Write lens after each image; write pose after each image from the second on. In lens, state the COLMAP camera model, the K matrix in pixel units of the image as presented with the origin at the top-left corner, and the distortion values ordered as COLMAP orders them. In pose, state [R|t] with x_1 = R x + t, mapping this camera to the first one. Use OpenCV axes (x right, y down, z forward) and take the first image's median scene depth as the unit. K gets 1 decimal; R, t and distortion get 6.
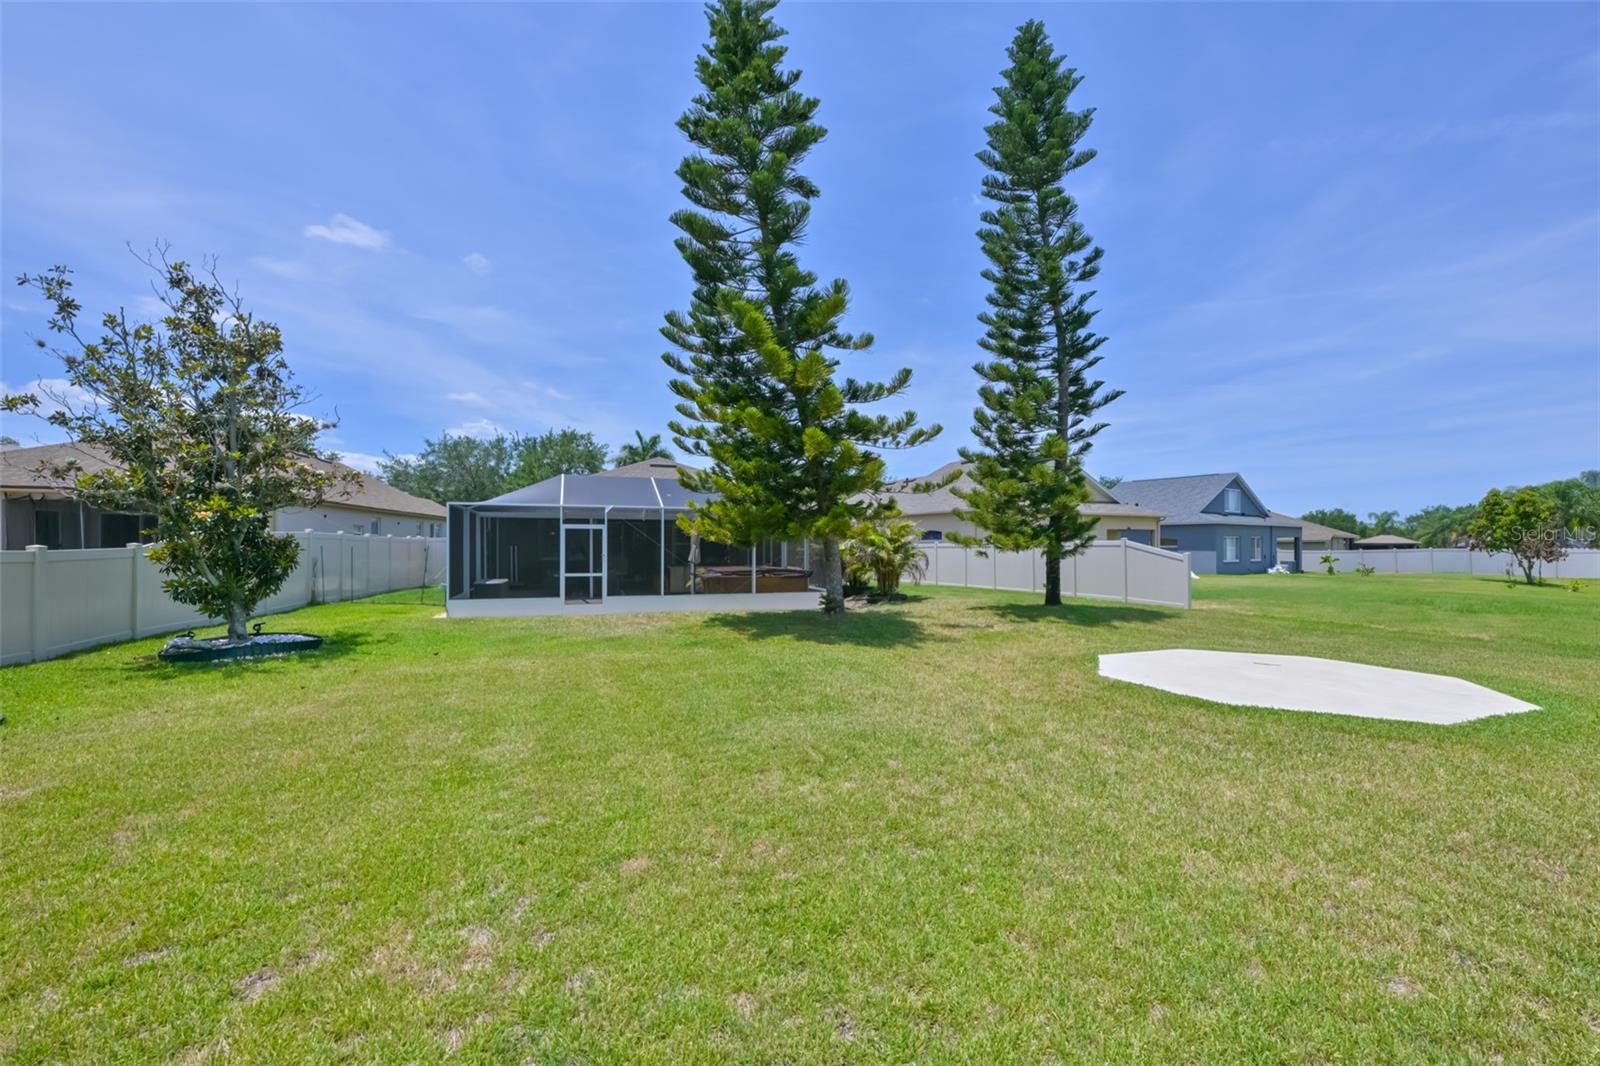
lens RADIAL K [[645.5, 0, 800.0], [0, 645.5, 533.0], [0, 0, 1]] dist [0.001083, 0.000227]
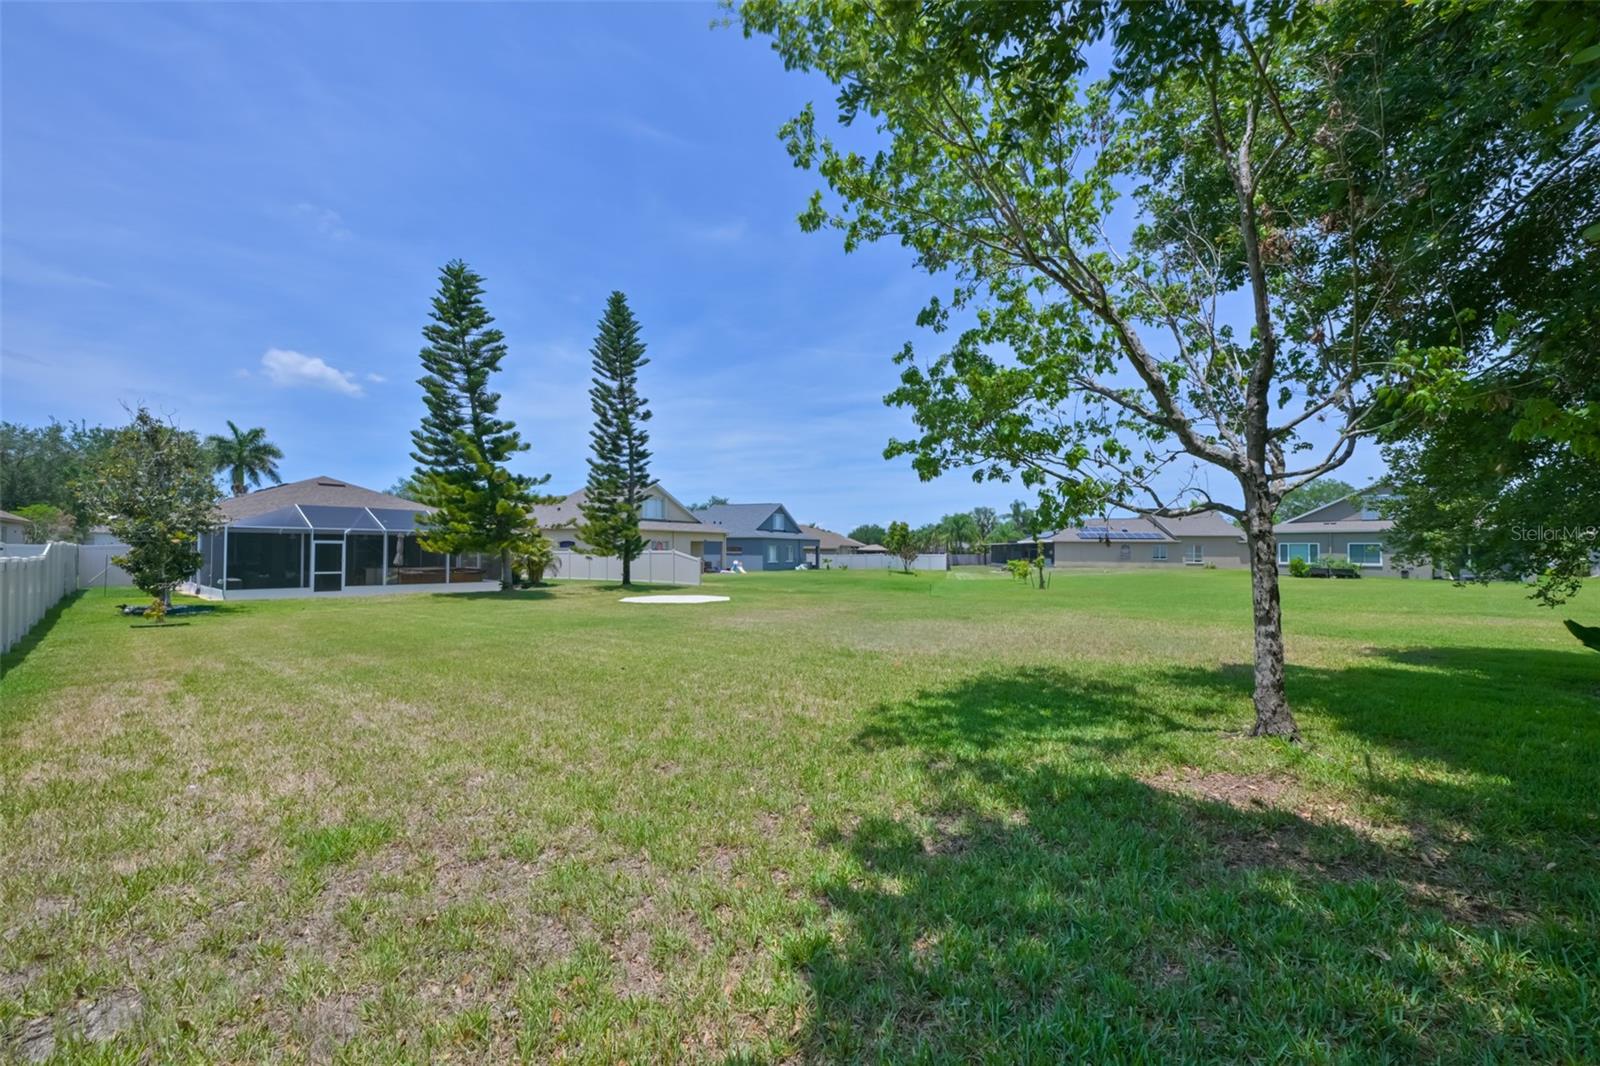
lens RADIAL K [[645.5, 0, 800.0], [0, 645.5, 533.0], [0, 0, 1]] dist [0.001083, 0.000227]
pose [[0.861148, 0.015167, 0.508127, -0.151967], [-0.012336, 0.999884, -0.008940, -0.033087], [-0.508204, 0.001431, 0.861236, -0.954304]]
